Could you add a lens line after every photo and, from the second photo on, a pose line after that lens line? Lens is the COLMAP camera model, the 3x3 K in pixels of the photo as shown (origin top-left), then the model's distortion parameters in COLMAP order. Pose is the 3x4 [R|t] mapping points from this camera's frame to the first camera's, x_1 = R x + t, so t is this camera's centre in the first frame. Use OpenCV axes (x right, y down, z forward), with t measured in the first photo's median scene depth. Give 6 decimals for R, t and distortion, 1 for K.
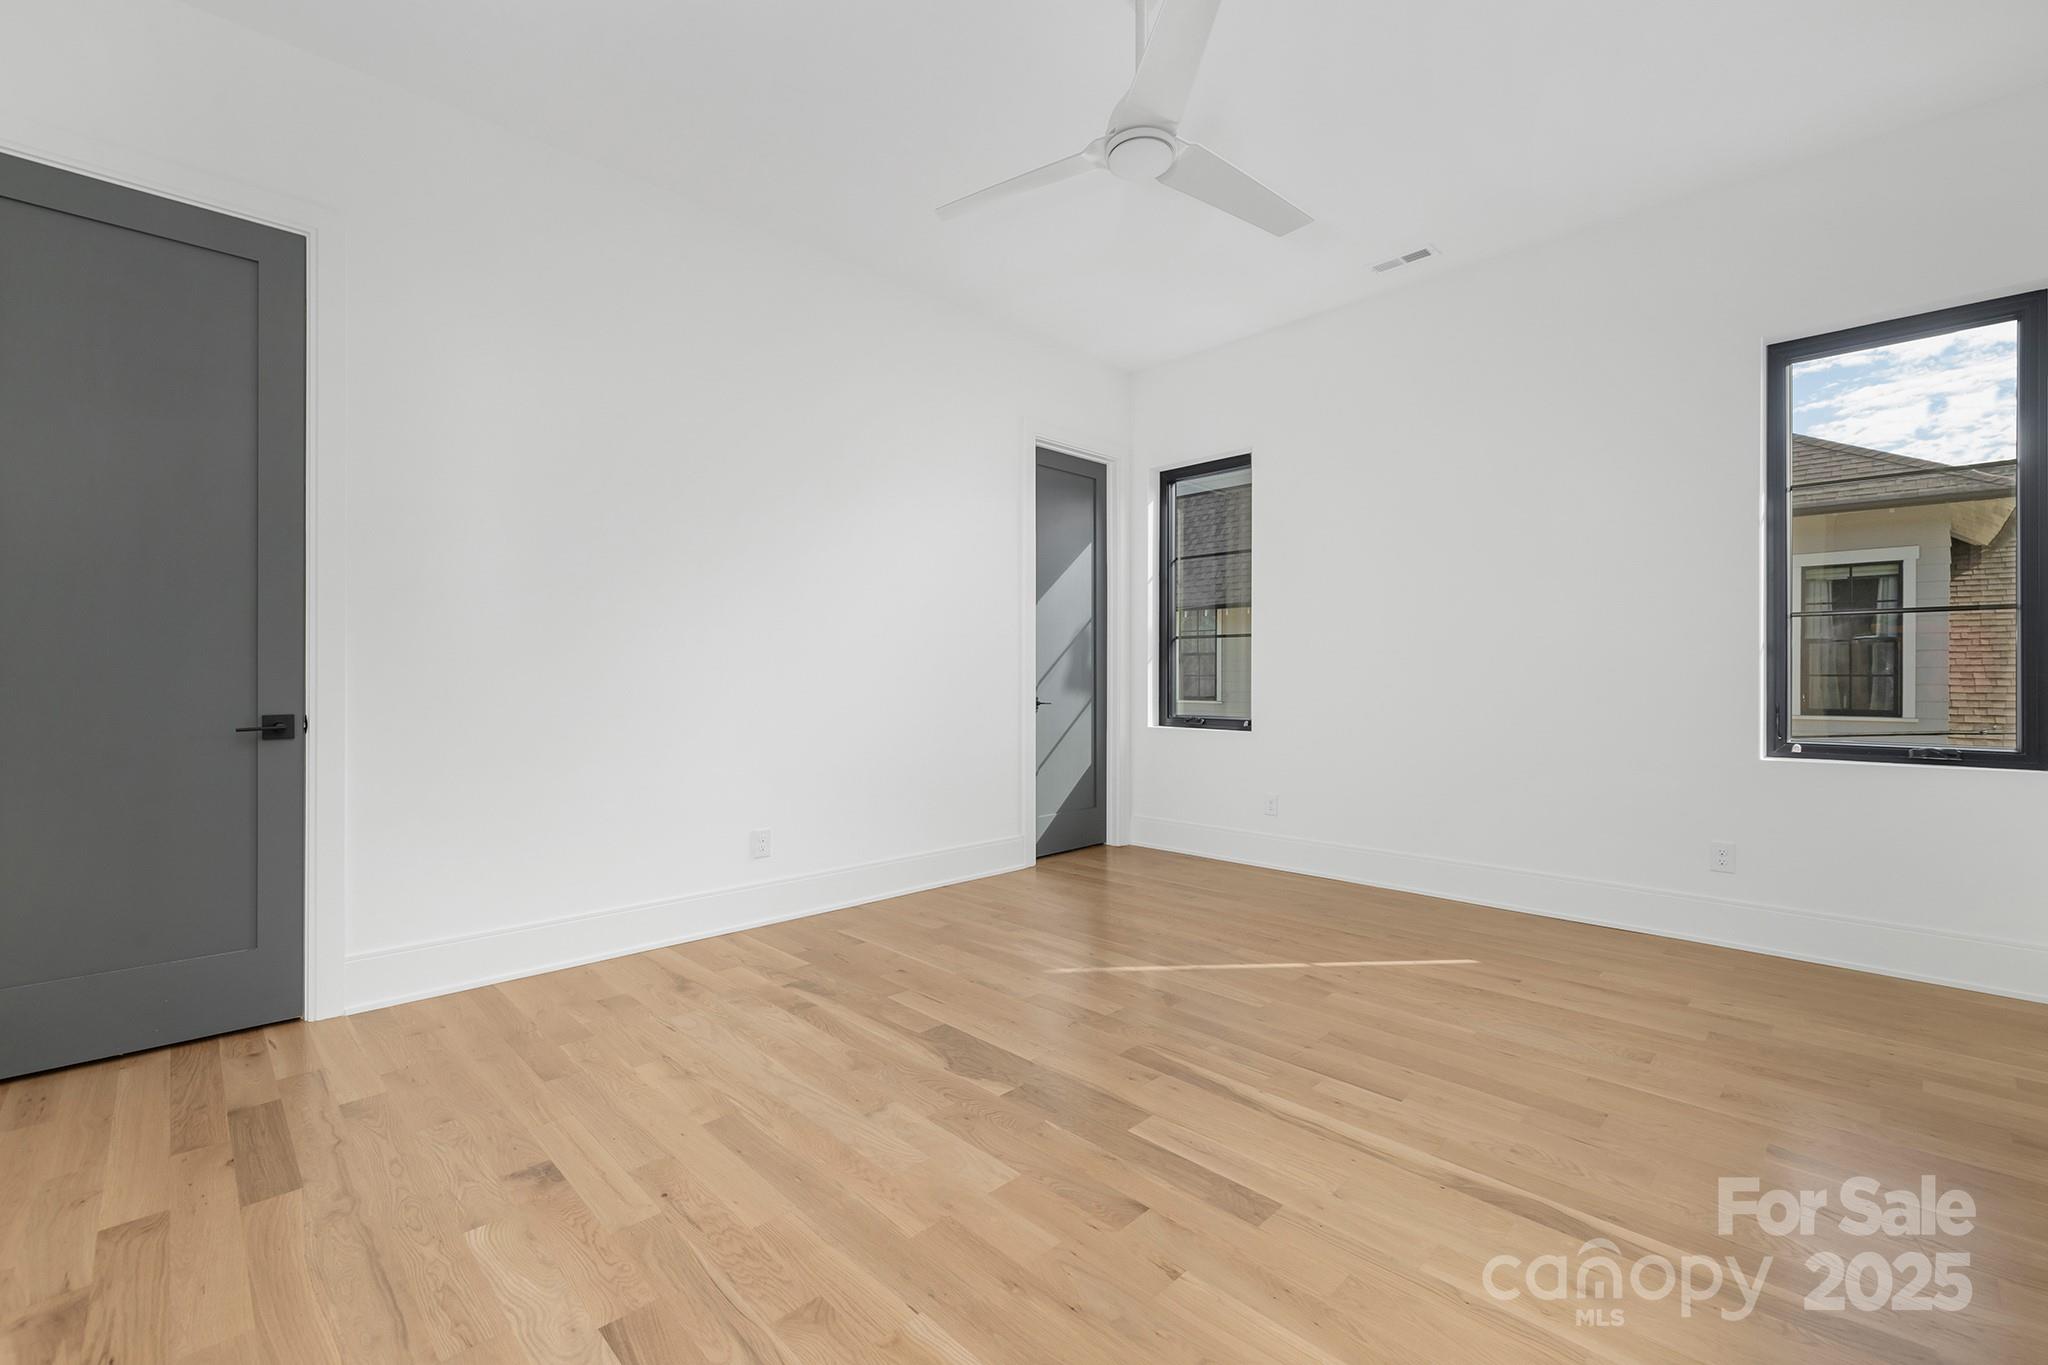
lens RADIAL K [[887.1, 0, 1031.6], [0, 887.1, 683.6], [0, 0, 1]] dist [-0.002664, 0.000876]
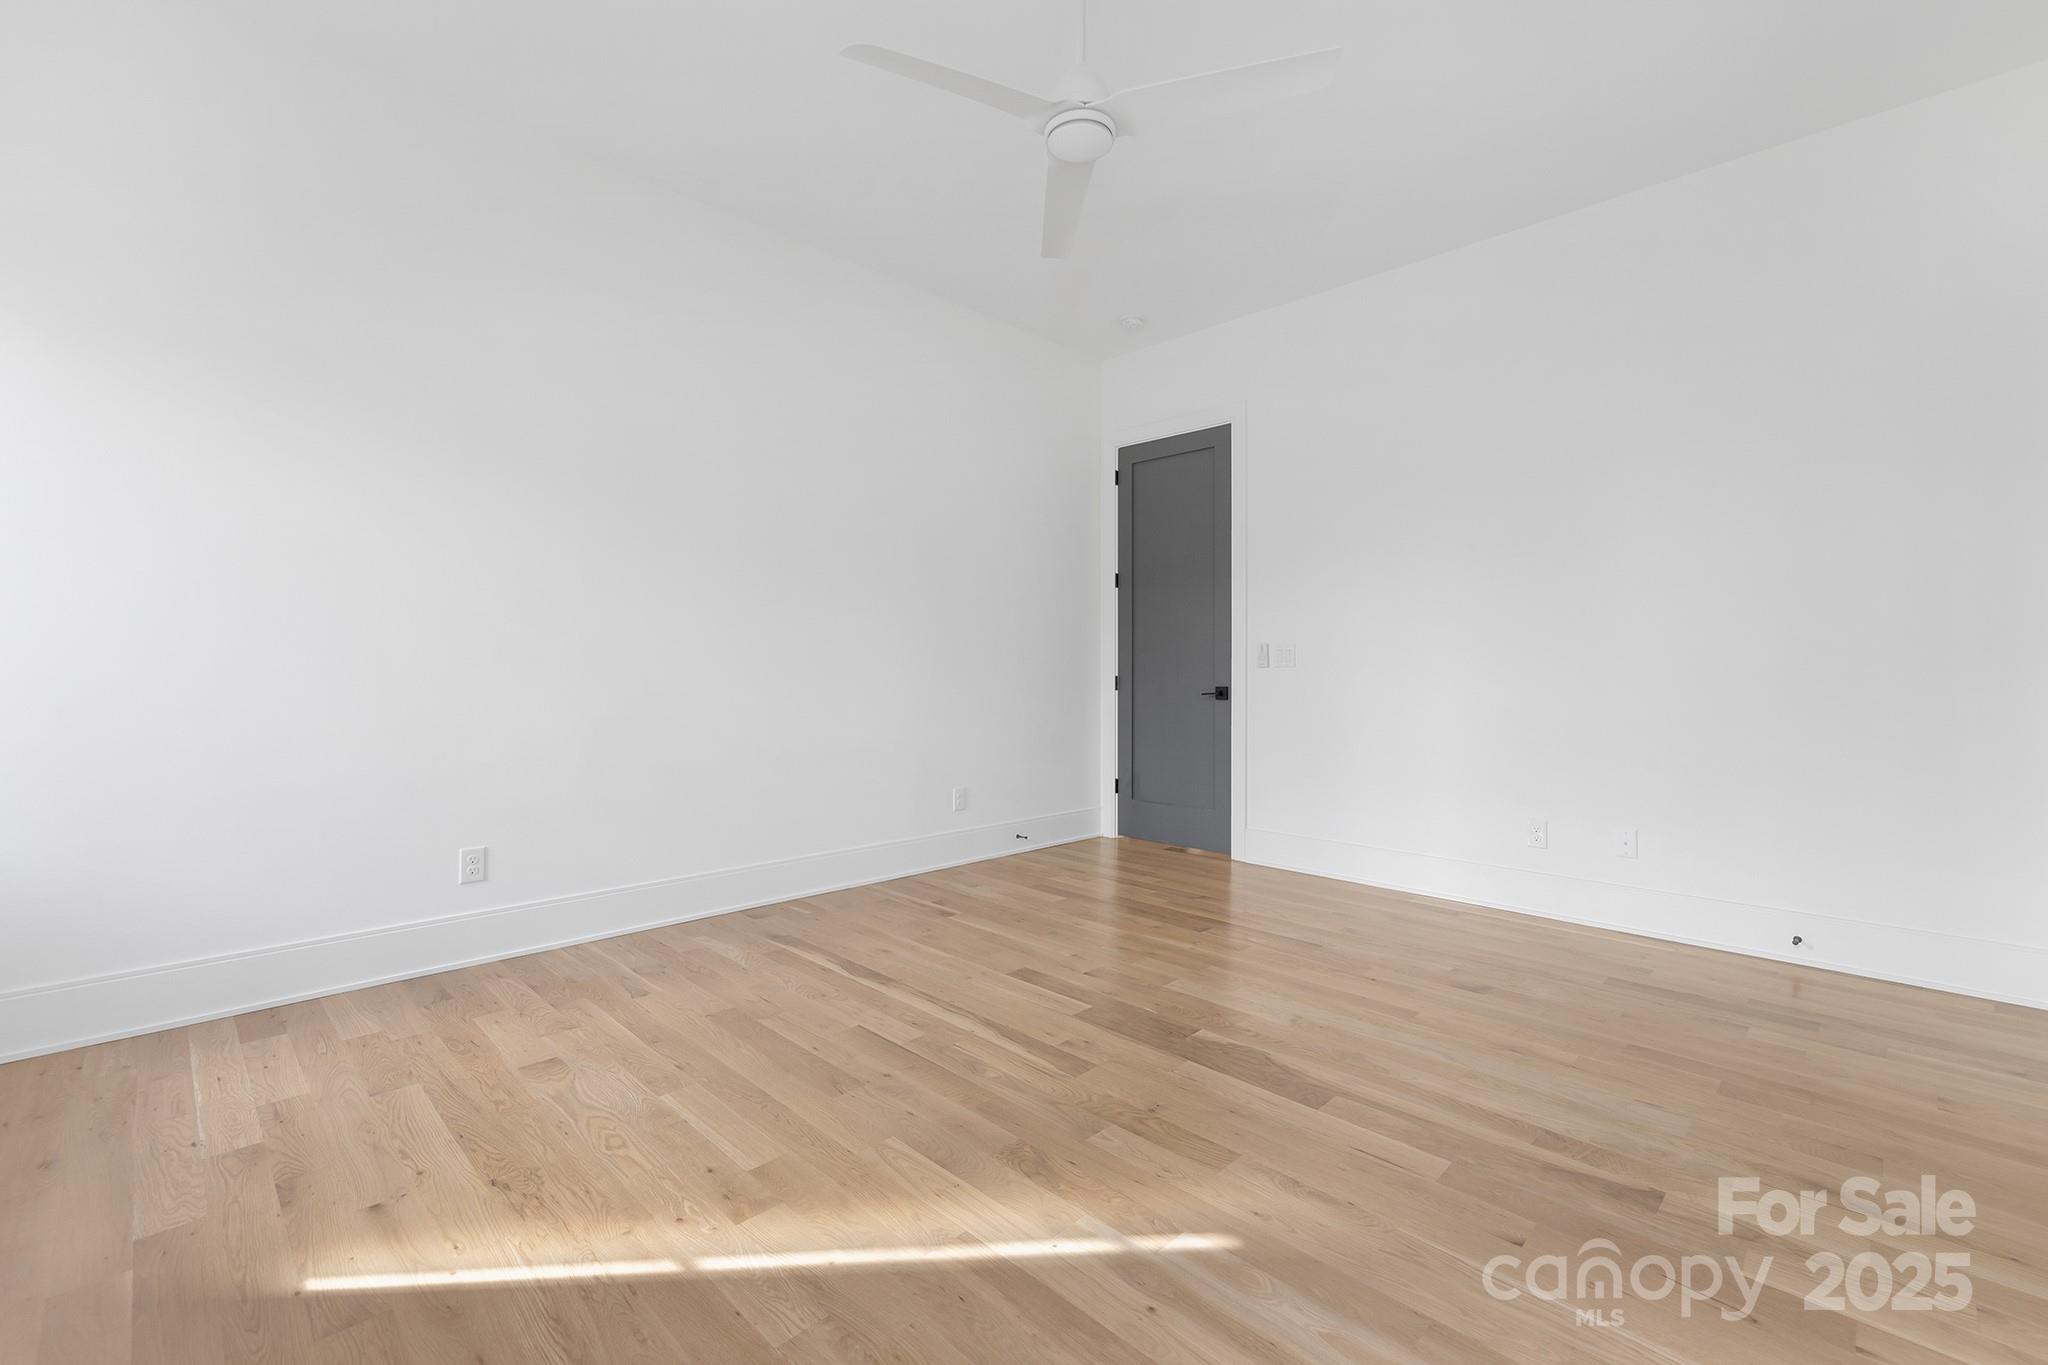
lens RADIAL K [[887.1, 0, 1026.2], [0, 887.1, 674.9], [0, 0, 1]] dist [-0.002664, 0.000876]
pose [[-0.999984, -0.005600, -0.000665, 0.188636], [-0.005610, 0.999847, 0.016555, -0.014092], [0.000573, 0.016558, -0.999863, 2.065511]]
